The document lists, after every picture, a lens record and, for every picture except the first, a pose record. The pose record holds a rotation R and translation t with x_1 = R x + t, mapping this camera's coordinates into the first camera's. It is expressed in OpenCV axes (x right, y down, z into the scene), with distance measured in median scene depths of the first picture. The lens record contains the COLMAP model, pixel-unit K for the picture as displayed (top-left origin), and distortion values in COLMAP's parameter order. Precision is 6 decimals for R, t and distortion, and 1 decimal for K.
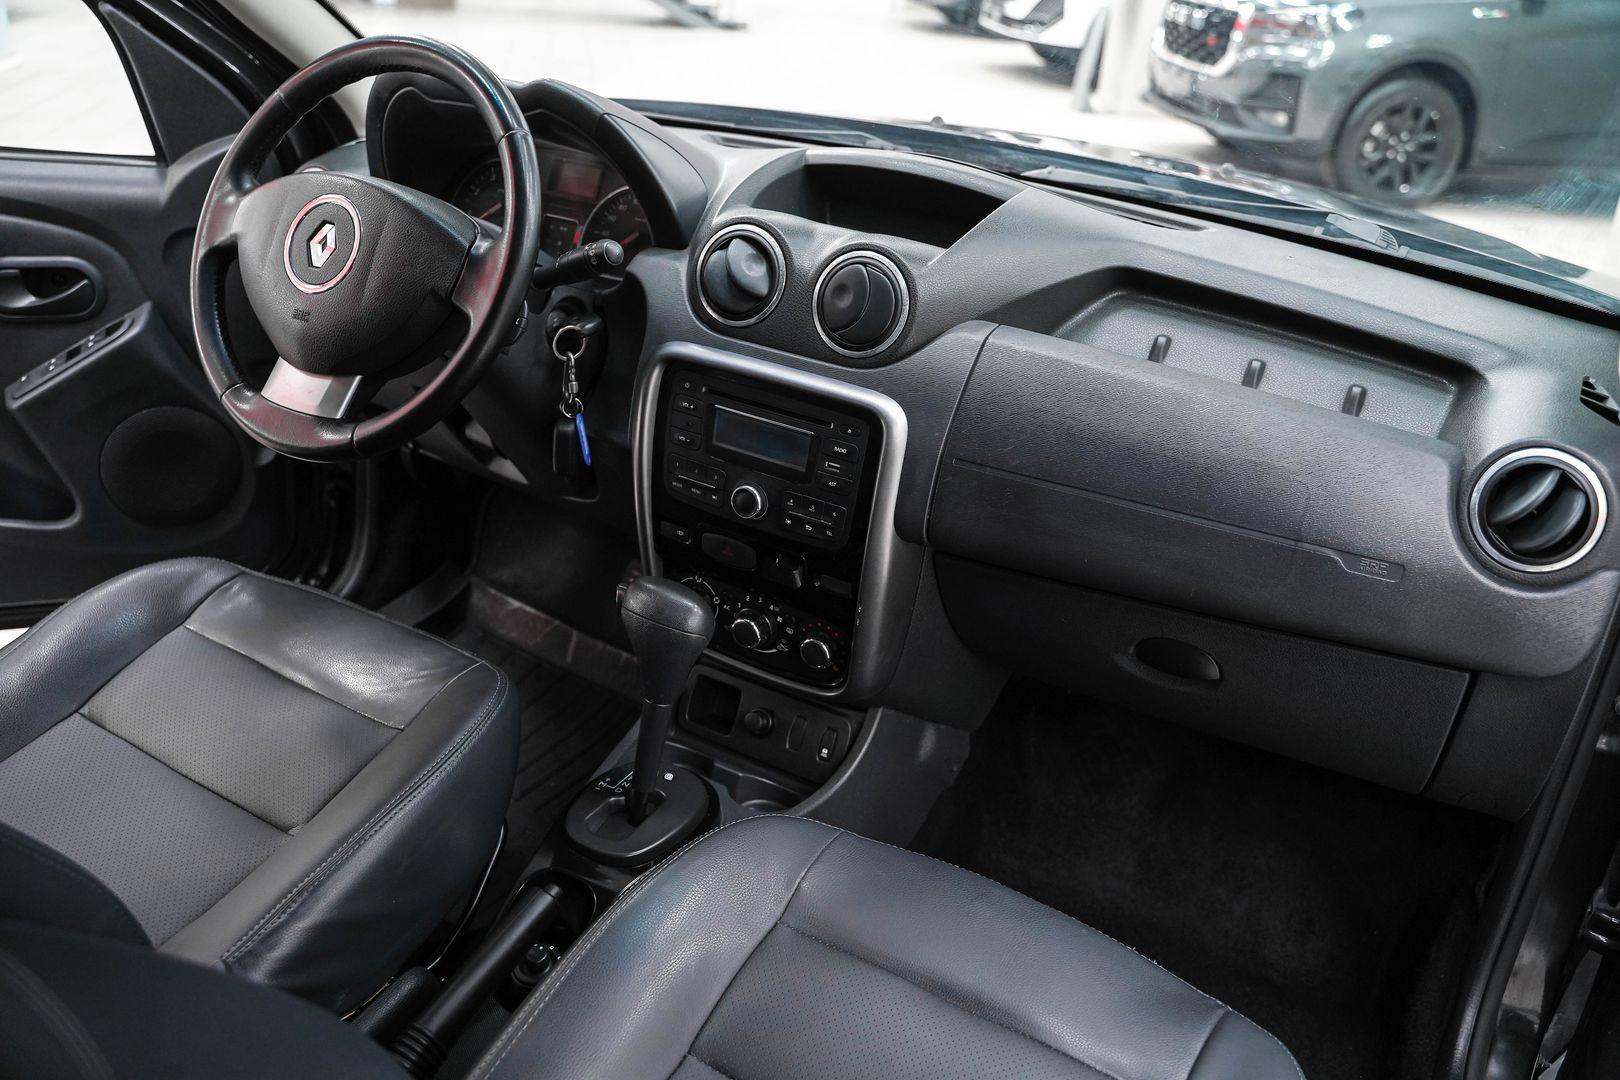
lens RADIAL K [[1320.4, 0, 810.0], [0, 1320.4, 540.0], [0, 0, 1]] dist [-0.116511, 0.093807]
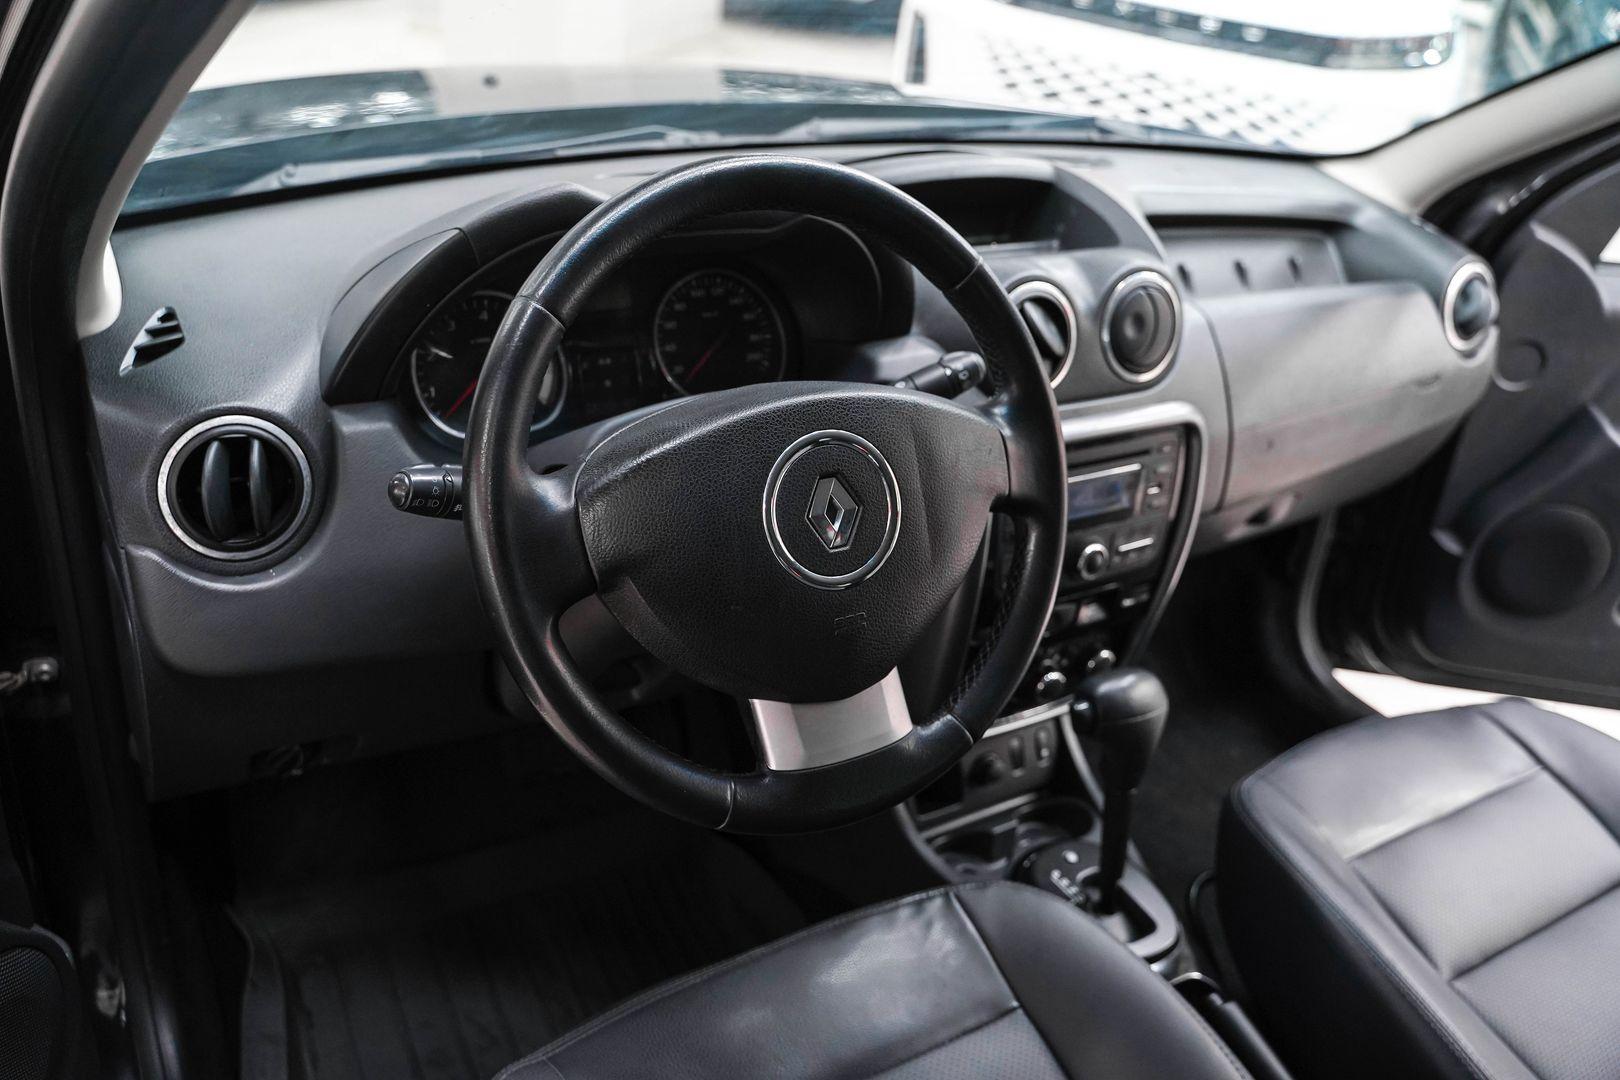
lens RADIAL K [[1320.4, 0, 810.0], [0, 1320.4, 540.0], [0, 0, 1]] dist [-0.116511, 0.093807]
pose [[0.499506, -0.451355, 0.739440, -0.800241], [0.326730, 0.888671, 0.321733, -0.392205], [-0.802335, 0.080890, 0.591368, 0.565495]]
